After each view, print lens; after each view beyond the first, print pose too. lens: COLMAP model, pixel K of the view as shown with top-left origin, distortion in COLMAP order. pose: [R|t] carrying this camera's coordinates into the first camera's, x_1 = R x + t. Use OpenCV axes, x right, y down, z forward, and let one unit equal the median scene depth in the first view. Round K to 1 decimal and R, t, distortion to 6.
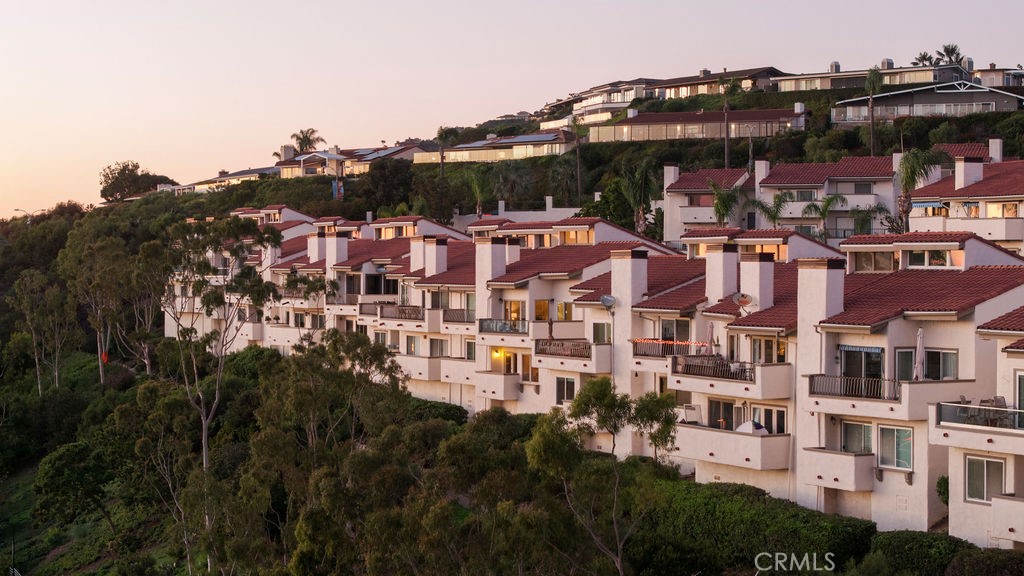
lens RADIAL K [[2045.5, 0, 510.8], [0, 2045.5, 285.2], [0, 0, 1]] dist [-0.018526, 0.000000]
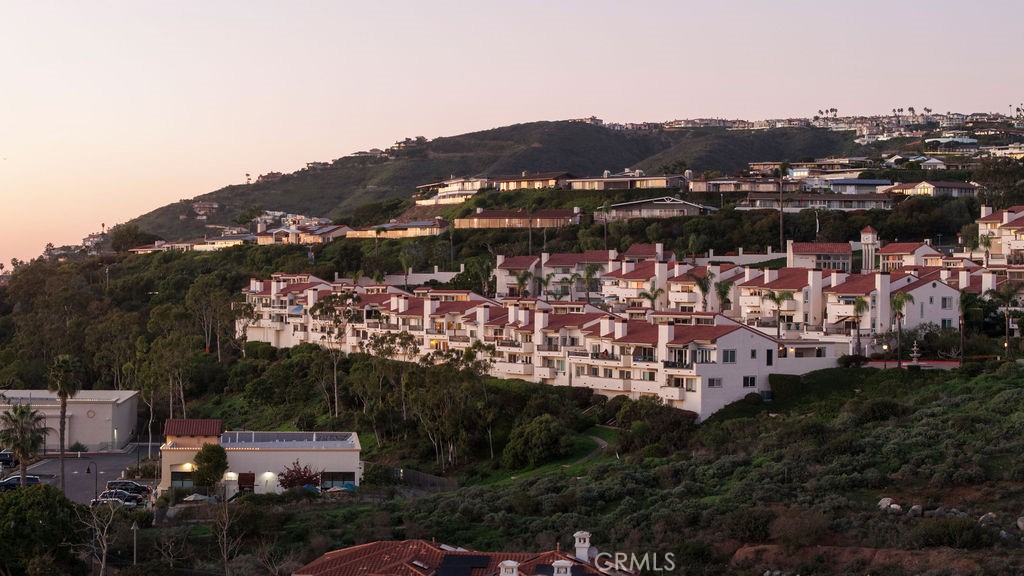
lens RADIAL K [[2045.5, 0, 512.5], [0, 2045.5, 288.4], [0, 0, 1]] dist [-0.018526, 0.000000]
pose [[0.996823, 0.005746, 0.079439, -0.114382], [-0.005104, 0.999953, -0.008283, -0.014518], [-0.079483, 0.007852, 0.996805, -1.655285]]
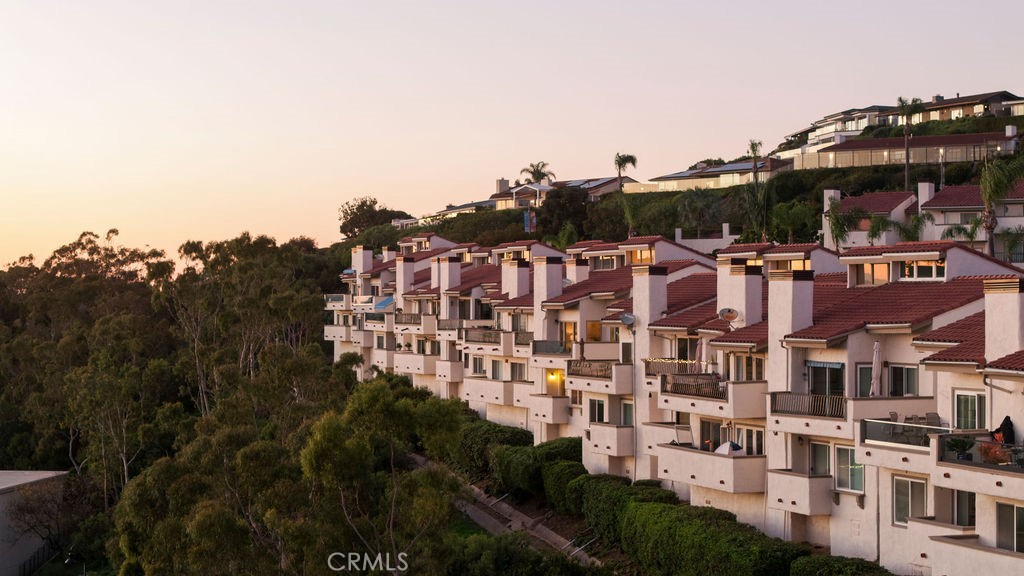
lens RADIAL K [[2045.5, 0, 507.1], [0, 2045.5, 289.6], [0, 0, 1]] dist [-0.018526, 0.000000]
pose [[0.988680, -0.005179, -0.149947, 0.117716], [0.002701, 0.999857, -0.016719, 0.008338], [0.150012, 0.016124, 0.988553, 0.031532]]
